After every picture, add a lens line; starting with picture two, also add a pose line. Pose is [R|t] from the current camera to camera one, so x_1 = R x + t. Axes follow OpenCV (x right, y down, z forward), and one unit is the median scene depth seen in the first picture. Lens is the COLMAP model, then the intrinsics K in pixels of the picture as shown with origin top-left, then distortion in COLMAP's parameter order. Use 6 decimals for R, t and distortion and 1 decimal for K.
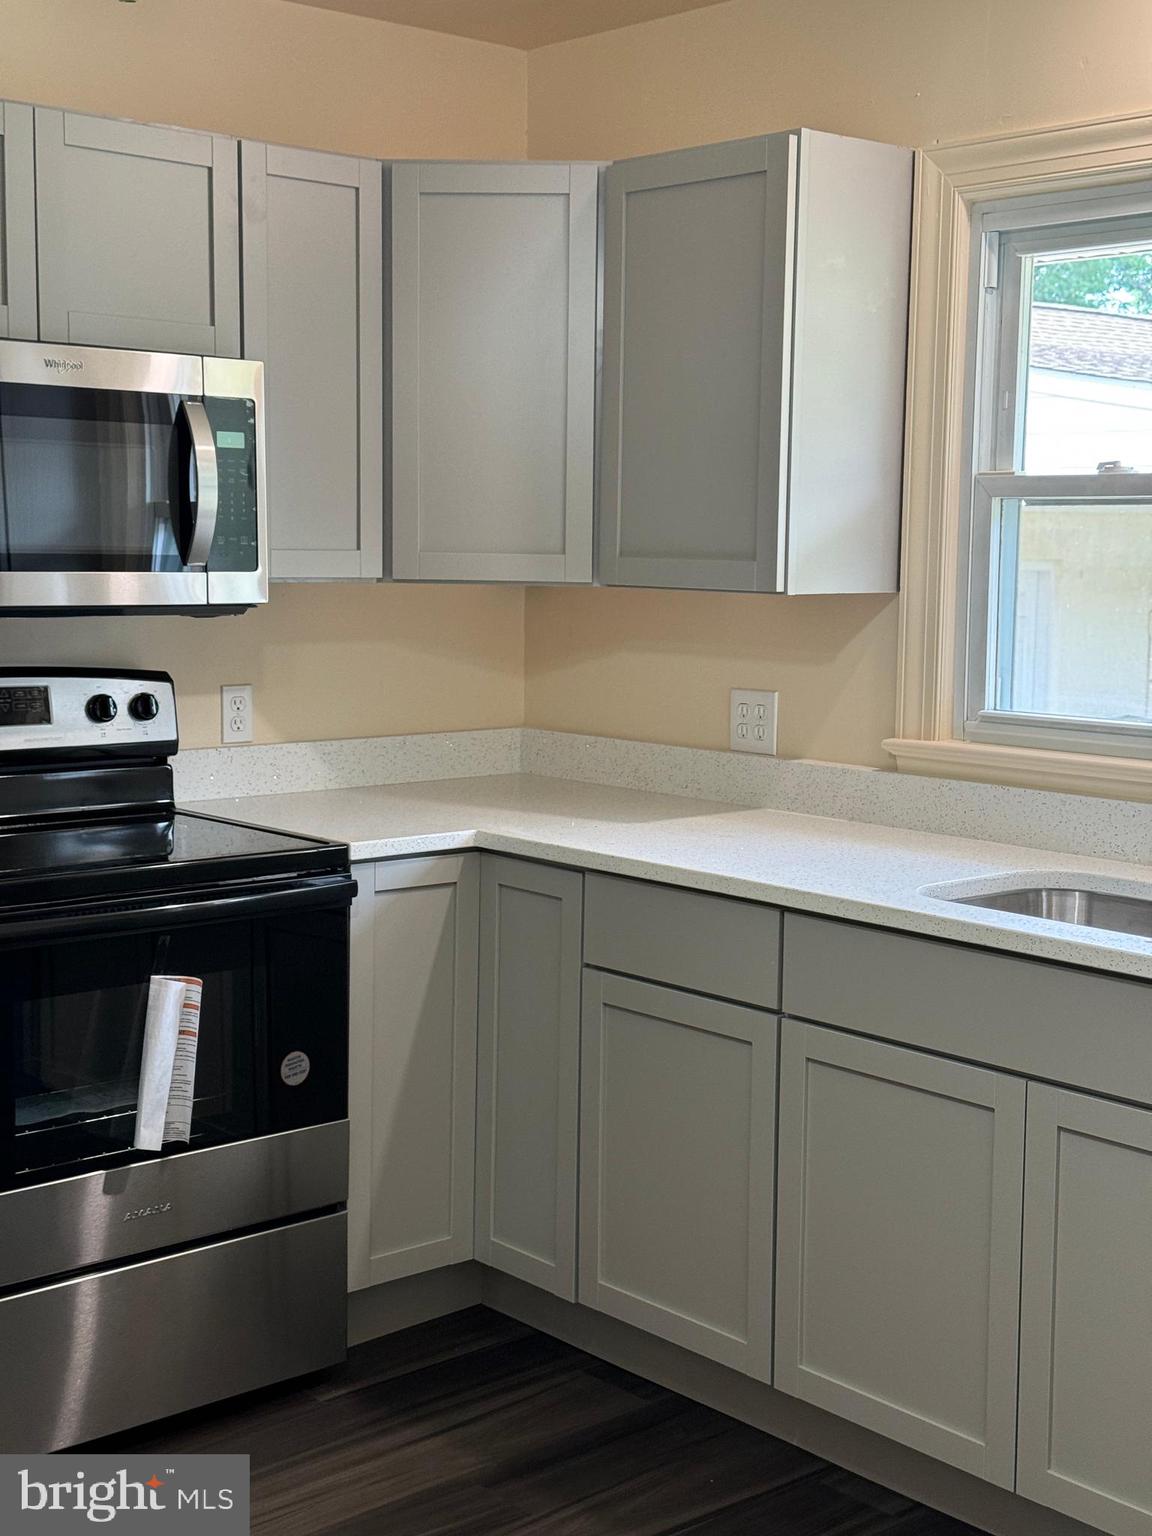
lens RADIAL K [[2149.0, 0, 583.2], [0, 2149.0, 771.4], [0, 0, 1]] dist [0.136635, -0.040731]
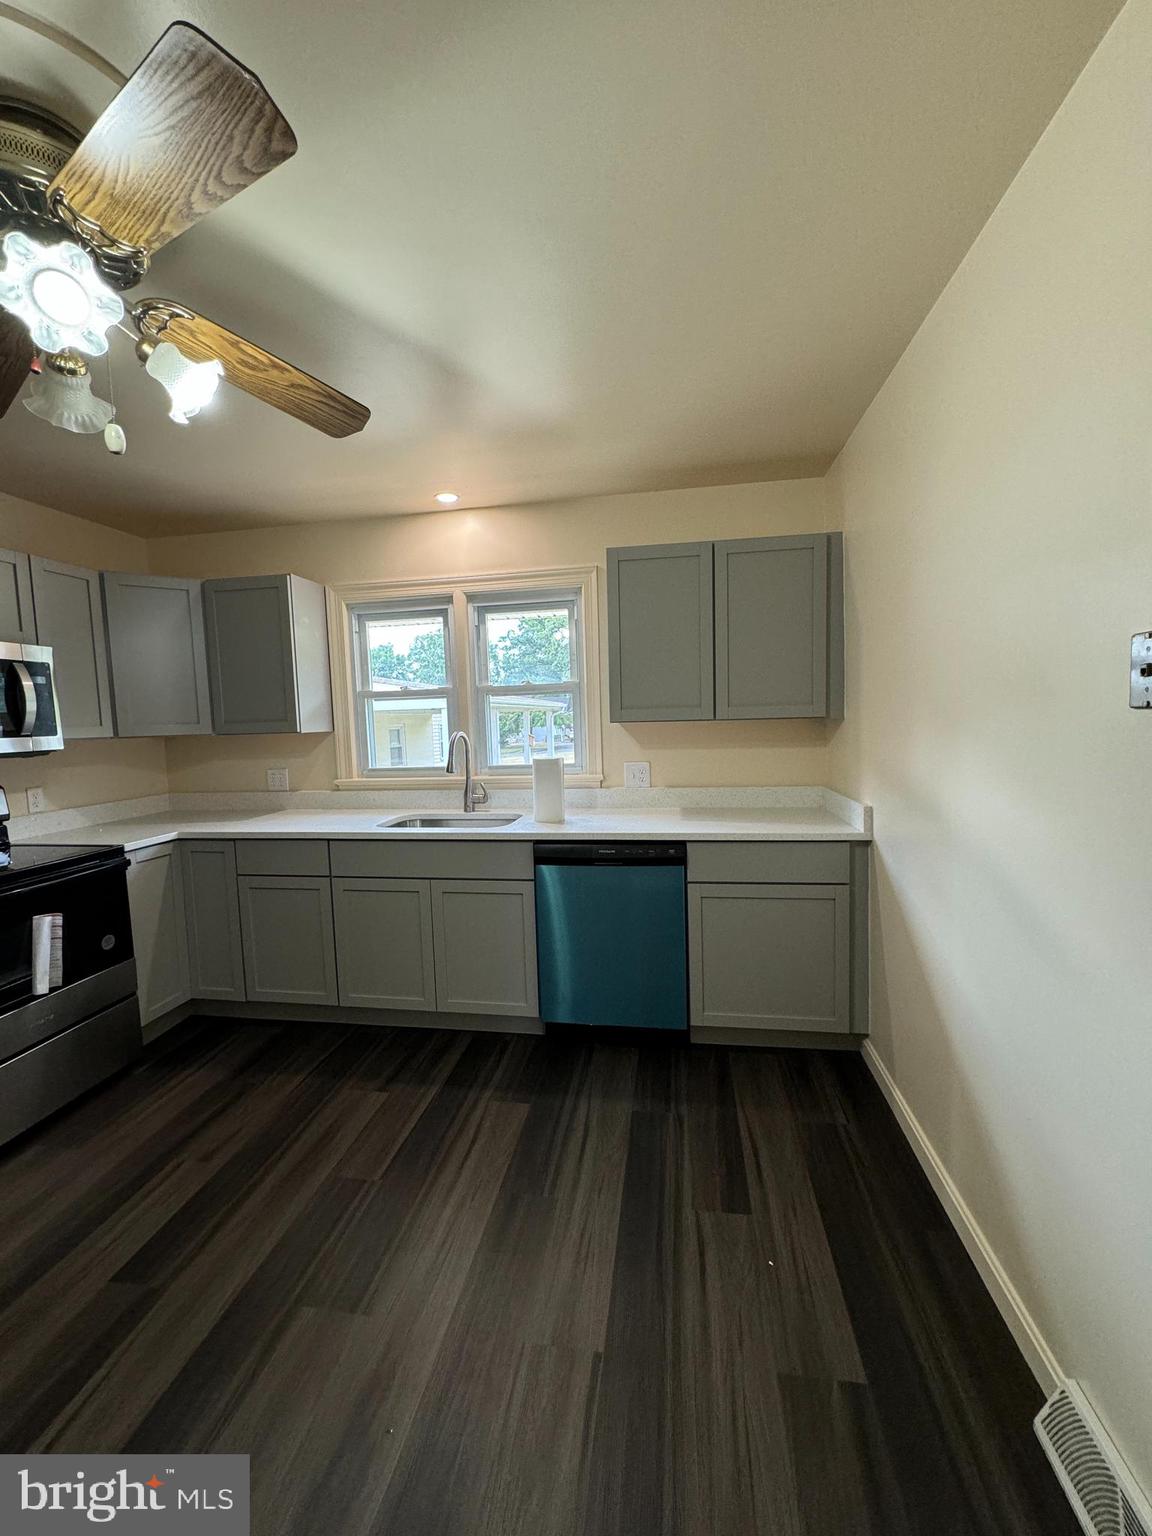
lens RADIAL K [[612.0, 0, 581.3], [0, 612.0, 765.4], [0, 0, 1]] dist [0.000274, -0.000069]
pose [[0.774432, -0.088713, 0.626406, -0.128742], [0.112628, 0.993636, 0.001478, 0.001872], [-0.622551, 0.069406, 0.779495, 0.131404]]
